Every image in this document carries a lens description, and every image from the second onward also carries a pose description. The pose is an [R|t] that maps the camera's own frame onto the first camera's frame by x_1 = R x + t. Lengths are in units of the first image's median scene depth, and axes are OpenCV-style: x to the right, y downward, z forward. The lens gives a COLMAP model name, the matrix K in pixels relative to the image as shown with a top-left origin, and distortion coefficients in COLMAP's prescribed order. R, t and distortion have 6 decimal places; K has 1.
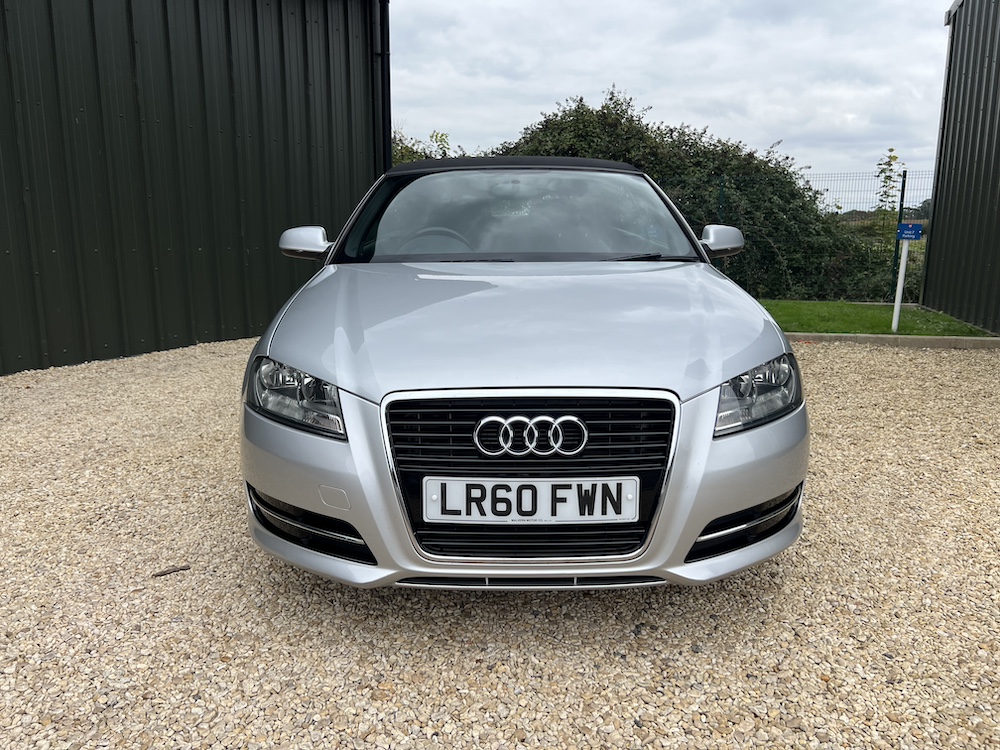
lens RADIAL K [[758.3, 0, 509.9], [0, 758.3, 374.4], [0, 0, 1]] dist [0.058002, -0.061541]
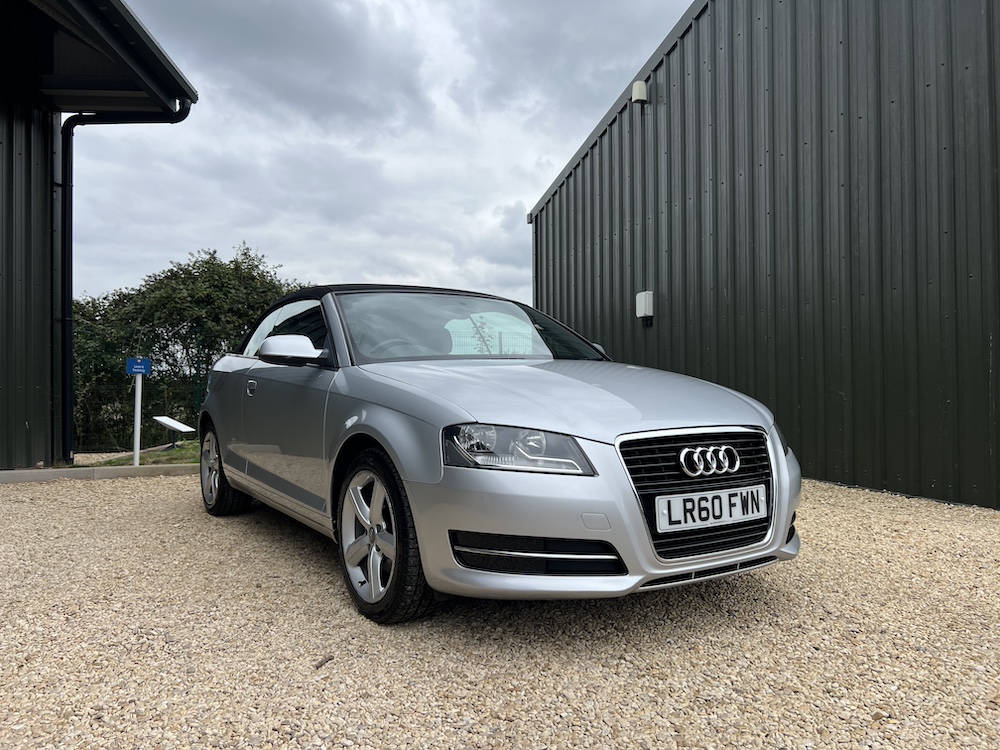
lens RADIAL K [[758.9, 0, 500.0], [0, 758.9, 375.0], [0, 0, 1]] dist [0.005154, -0.002893]
pose [[0.845106, 0.002508, 0.534592, -1.033753], [0.107458, 0.978782, -0.174467, 0.128306], [-0.523687, 0.204889, 0.826905, 0.023258]]
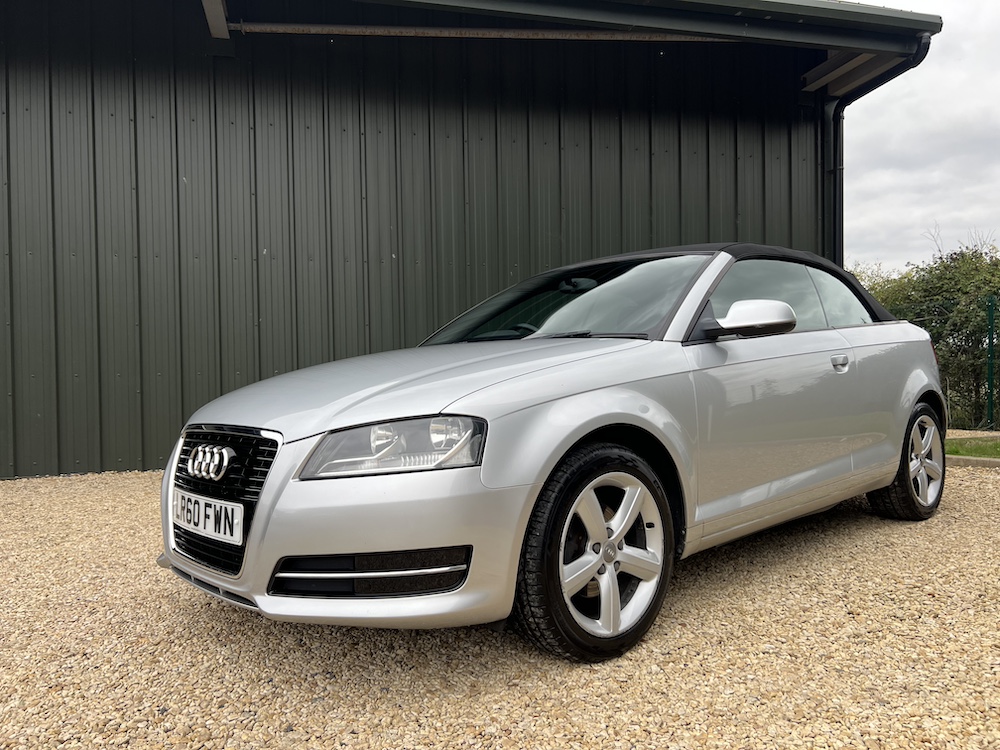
lens RADIAL K [[756.2, 0, 504.6], [0, 756.2, 377.3], [0, 0, 1]] dist [0.052197, -0.049608]
pose [[0.677368, -0.011820, -0.735549, 1.286186], [-0.117675, 0.985255, -0.124200, 0.040854], [0.726171, 0.170685, 0.665989, 0.489713]]
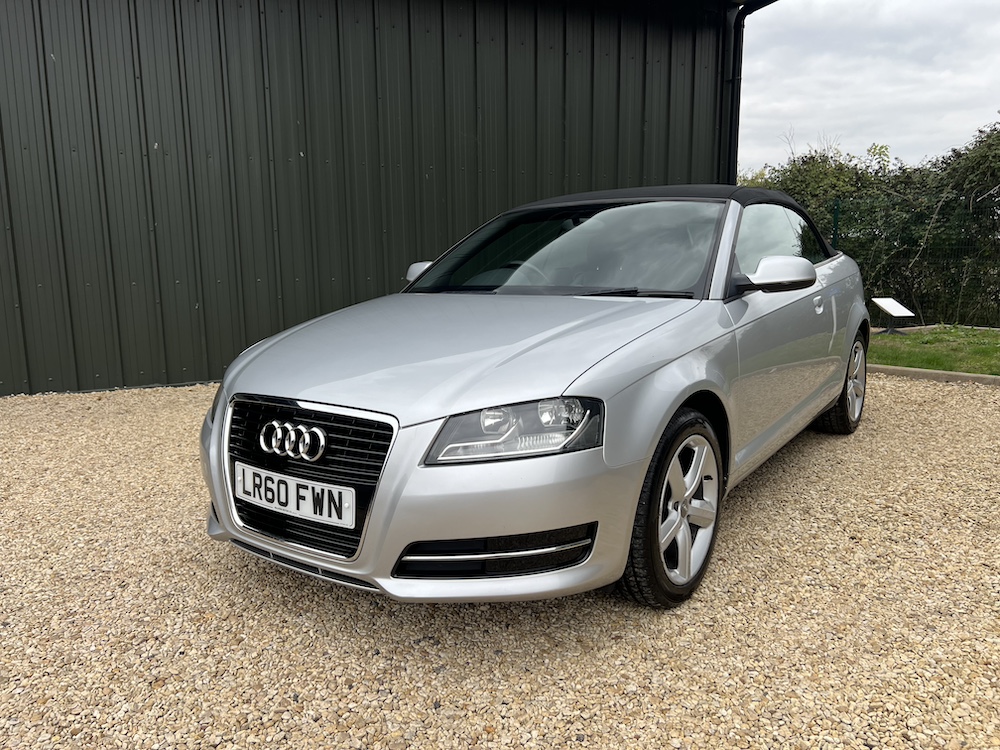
lens RADIAL K [[758.3, 0, 509.9], [0, 758.3, 374.4], [0, 0, 1]] dist [0.058002, -0.061541]
pose [[0.814948, 0.079280, -0.574086, 0.989687], [-0.095987, 0.995382, 0.001200, -0.057393], [0.571530, 0.054127, 0.818794, 0.202706]]
